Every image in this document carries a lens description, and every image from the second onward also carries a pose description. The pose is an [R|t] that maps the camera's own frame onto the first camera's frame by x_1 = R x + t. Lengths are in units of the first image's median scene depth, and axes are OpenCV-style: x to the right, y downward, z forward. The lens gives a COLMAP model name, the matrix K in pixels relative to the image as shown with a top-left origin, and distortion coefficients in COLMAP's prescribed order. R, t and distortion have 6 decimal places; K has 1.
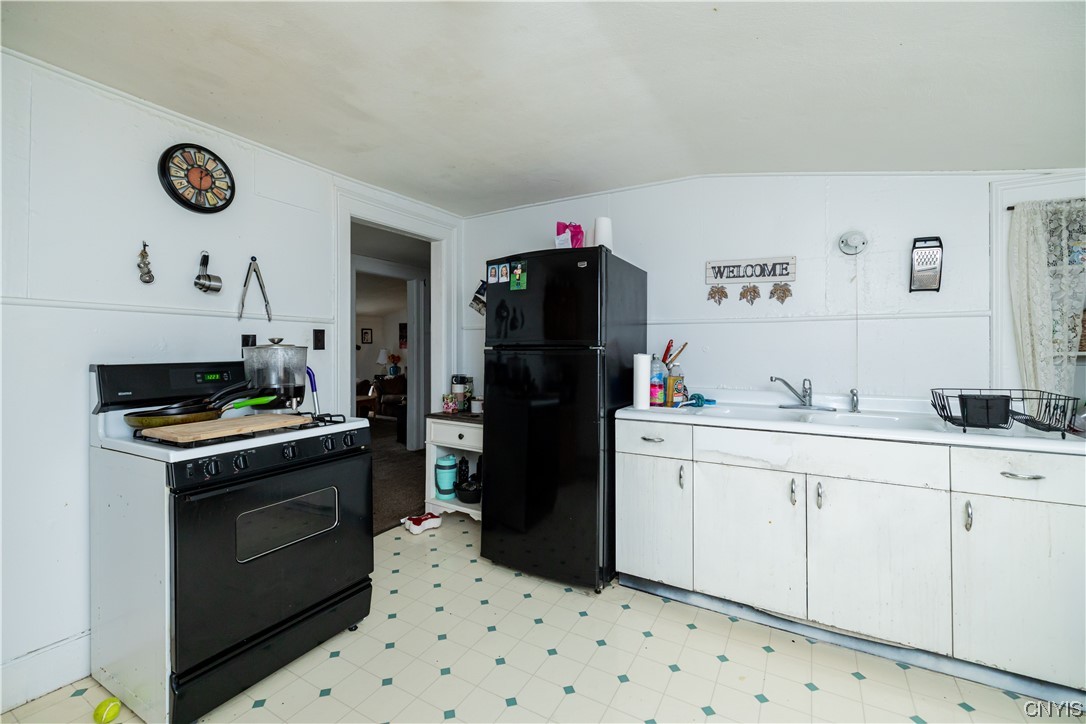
lens RADIAL K [[470.7, 0, 535.8], [0, 470.7, 346.7], [0, 0, 1]] dist [0.002278, -0.000070]
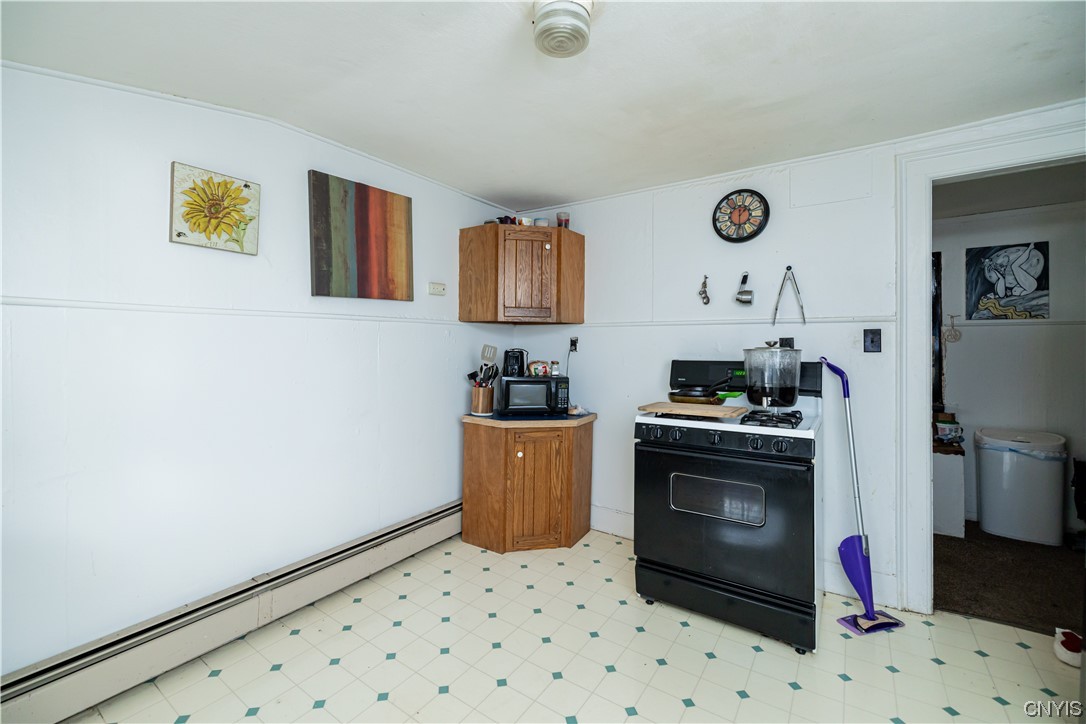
lens RADIAL K [[465.2, 0, 541.5], [0, 465.2, 340.0], [0, 0, 1]] dist [-0.000617, 0.000141]
pose [[-0.061182, -0.007477, -0.998099, 0.558920], [0.008327, 0.999933, -0.008001, -0.017326], [0.998092, -0.008800, -0.061116, 0.537632]]
